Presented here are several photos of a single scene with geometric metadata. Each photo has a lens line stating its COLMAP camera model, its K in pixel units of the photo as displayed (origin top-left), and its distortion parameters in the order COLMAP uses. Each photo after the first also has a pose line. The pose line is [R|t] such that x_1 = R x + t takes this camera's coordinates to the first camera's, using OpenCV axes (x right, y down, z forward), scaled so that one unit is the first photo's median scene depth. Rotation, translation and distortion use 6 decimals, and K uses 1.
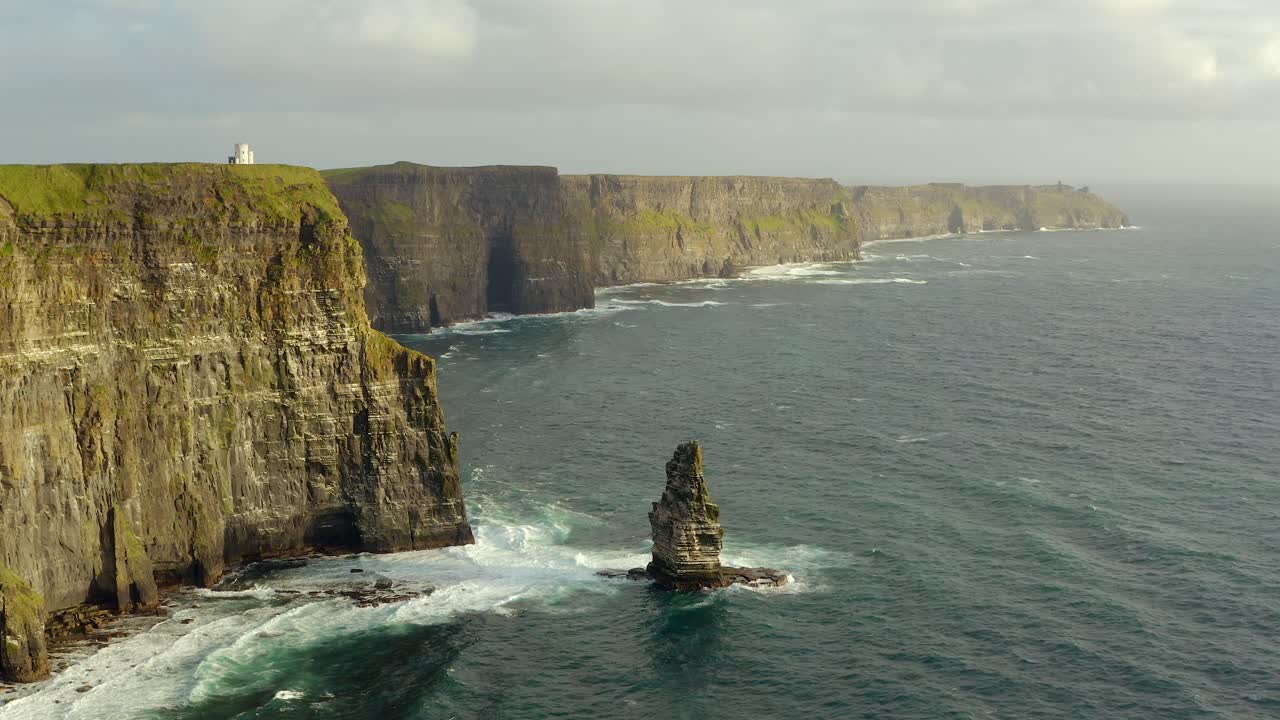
lens RADIAL K [[1437.5, 0, 640.0], [0, 1437.5, 360.0], [0, 0, 1]] dist [-0.192537, -0.001068]
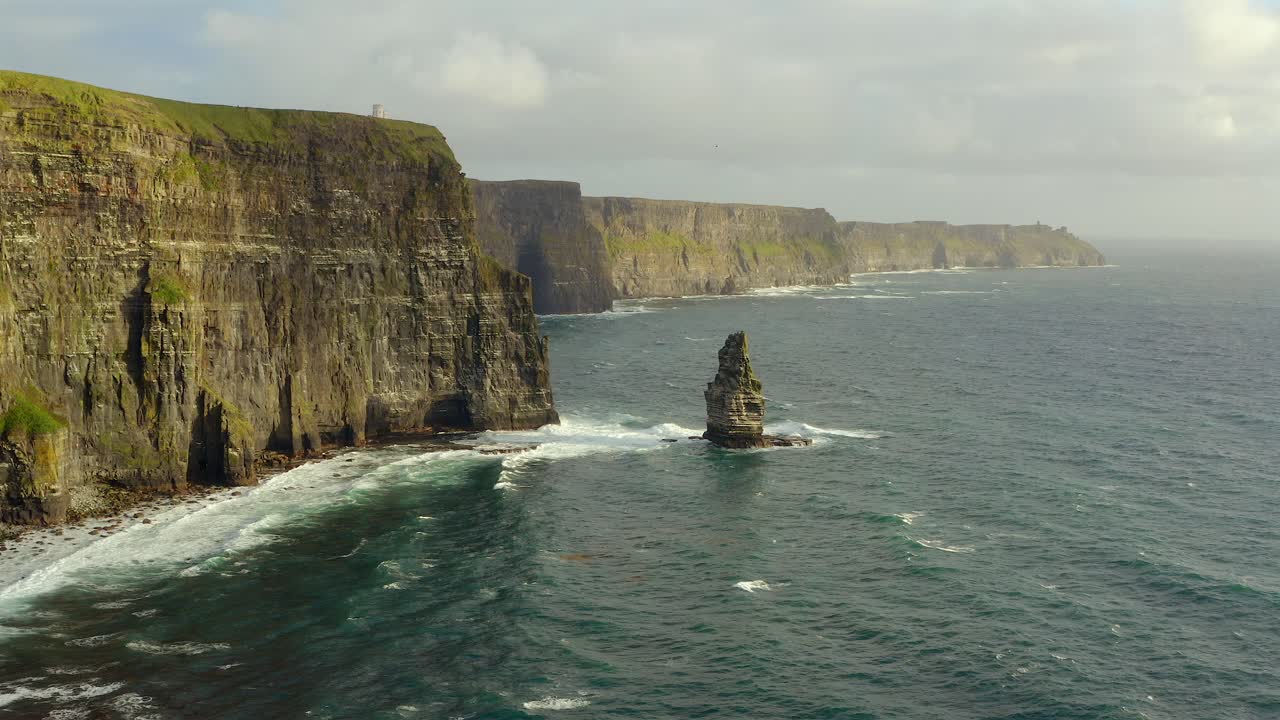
lens RADIAL K [[1437.5, 0, 640.0], [0, 1437.5, 360.0], [0, 0, 1]] dist [-0.192537, -0.001068]
pose [[0.999931, 0.002447, 0.011508, -0.064166], [-0.001970, 0.999147, -0.041245, 0.128095], [-0.011599, 0.041219, 0.999083, -0.265259]]
